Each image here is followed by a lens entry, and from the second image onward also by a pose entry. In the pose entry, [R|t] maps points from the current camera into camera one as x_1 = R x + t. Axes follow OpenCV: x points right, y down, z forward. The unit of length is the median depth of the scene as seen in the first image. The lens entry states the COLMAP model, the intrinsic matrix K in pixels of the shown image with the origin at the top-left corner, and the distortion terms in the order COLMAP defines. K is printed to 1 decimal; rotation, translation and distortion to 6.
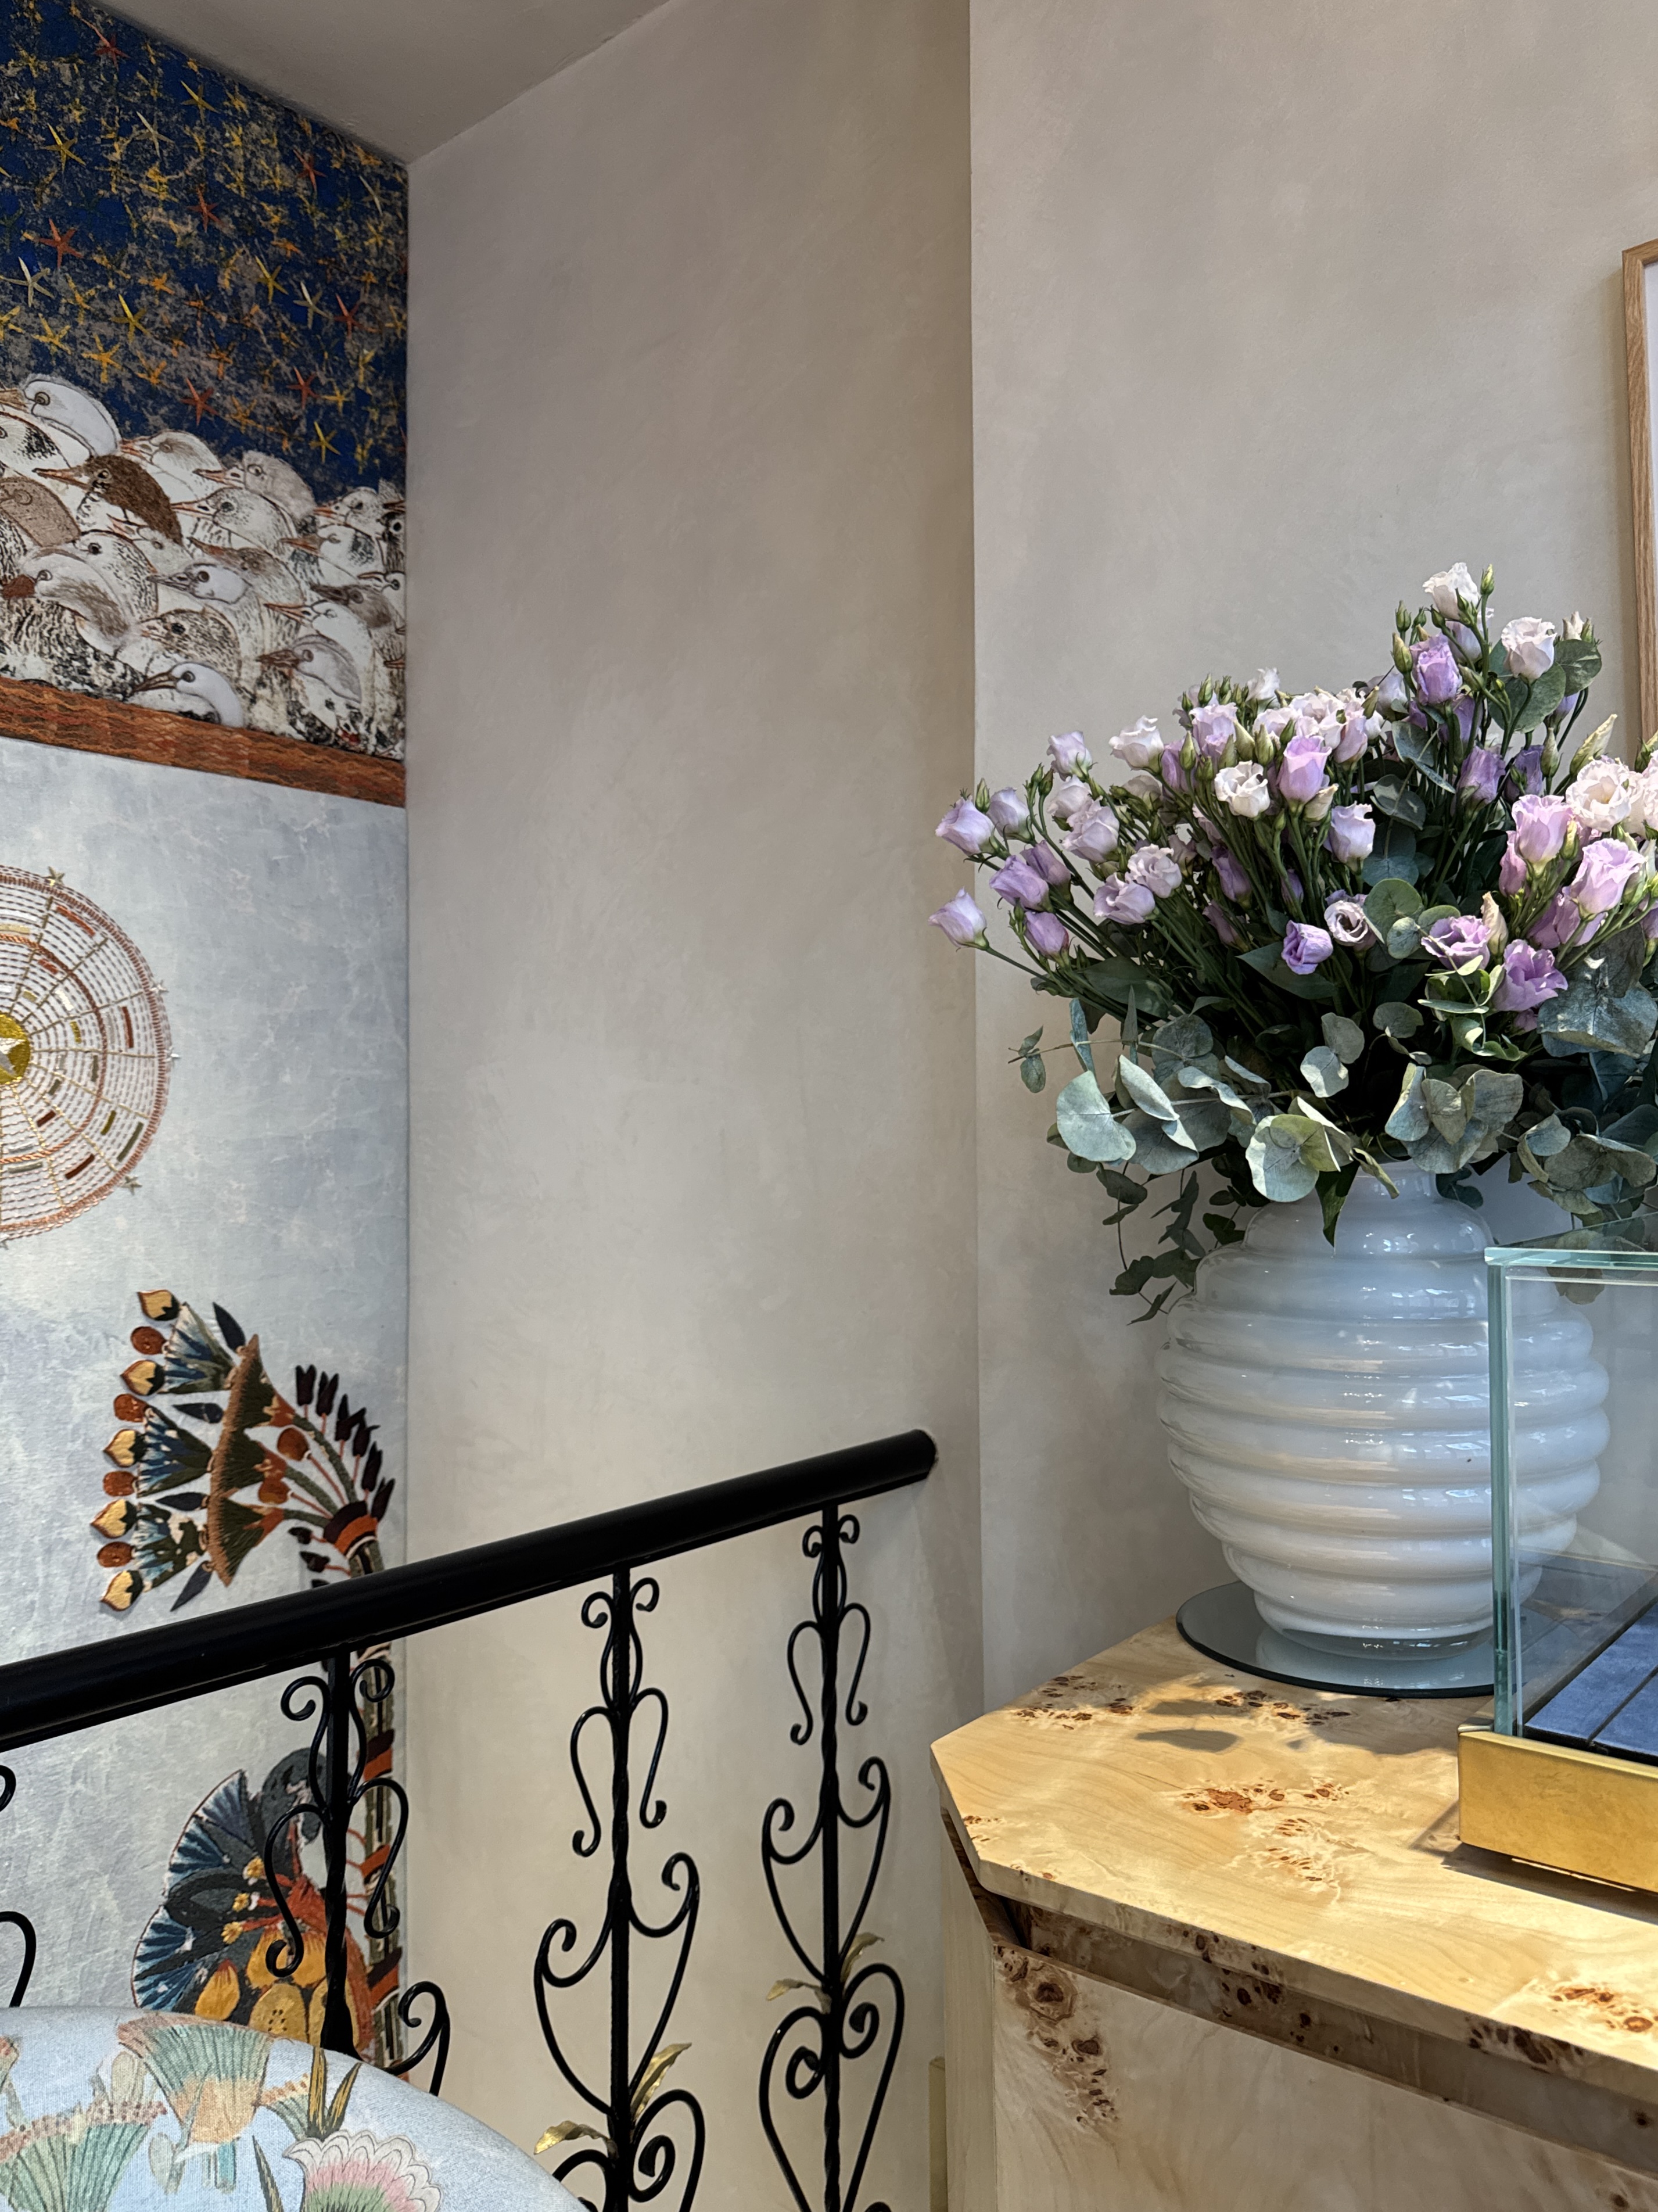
lens RADIAL K [[1673.0, 0, 830.0], [0, 1673.0, 1110.6], [0, 0, 1]] dist [0.025312, -0.004507]
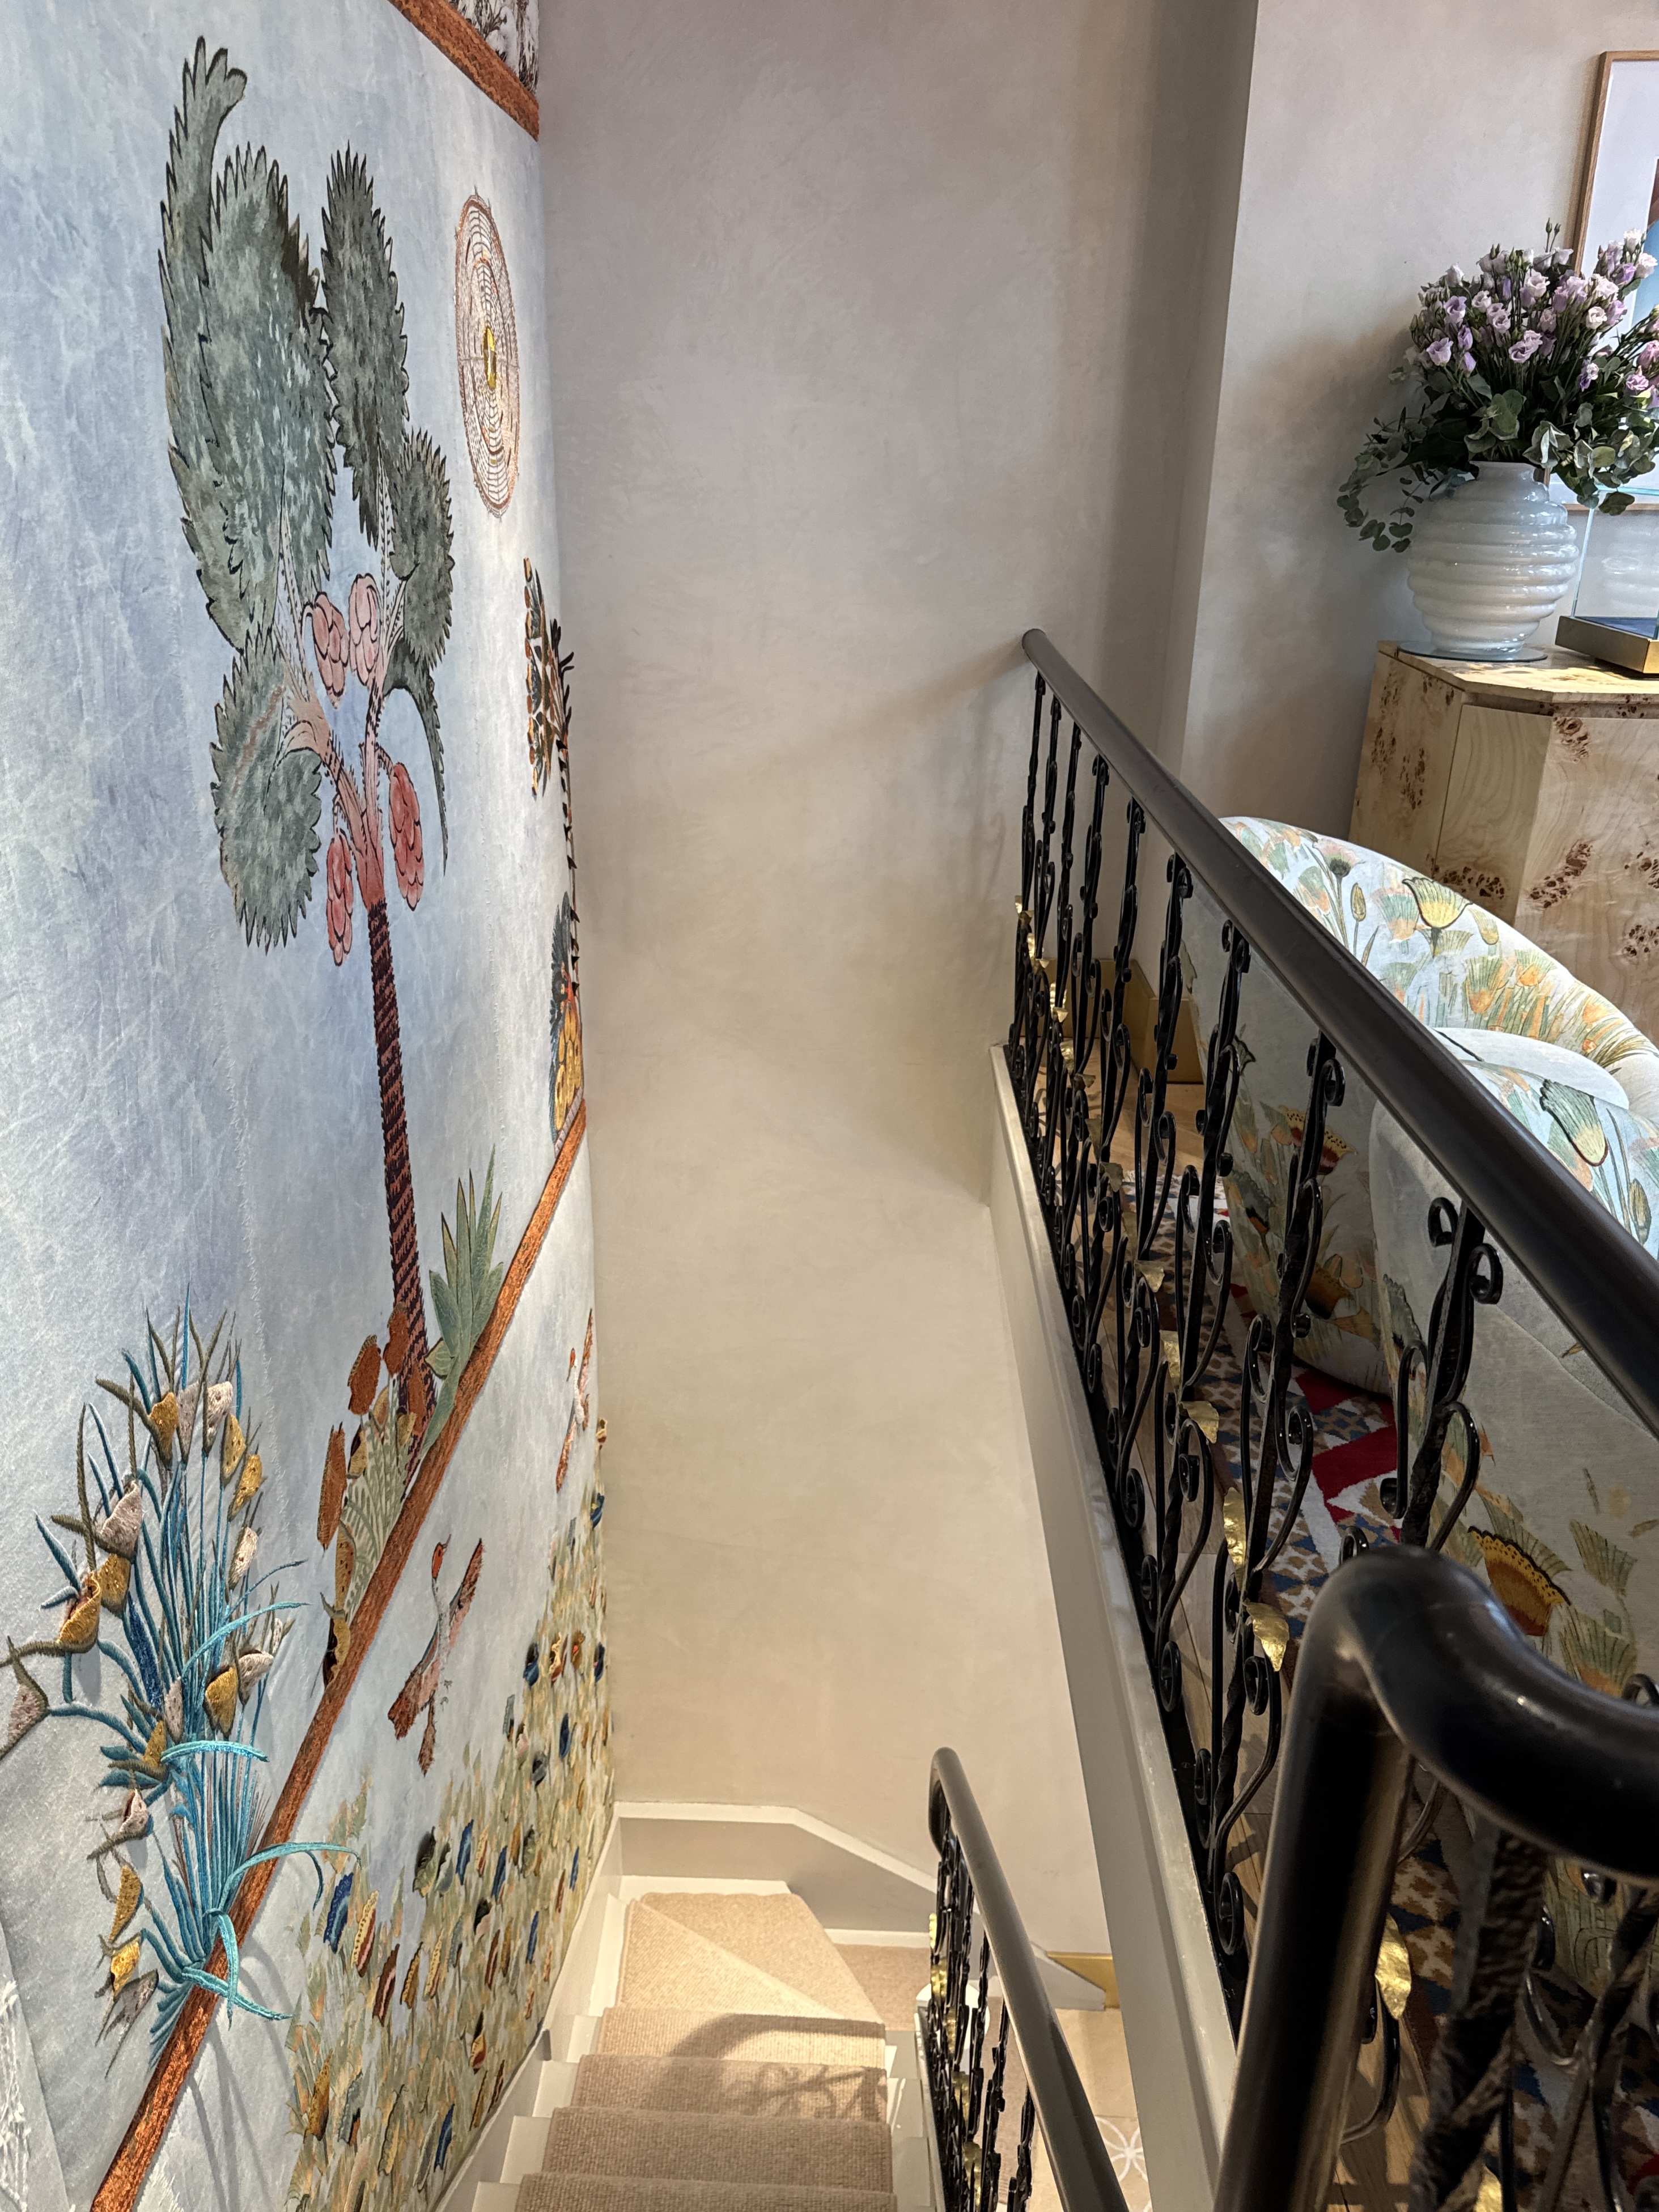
lens RADIAL K [[1673.2, 0, 829.5], [0, 1673.2, 1108.0], [0, 0, 1]] dist [0.025312, -0.004507]
pose [[0.790943, -0.201881, 0.577627, -1.113523], [-0.028966, 0.930593, 0.364907, 0.021004], [-0.611204, -0.305352, 0.730199, -0.271479]]
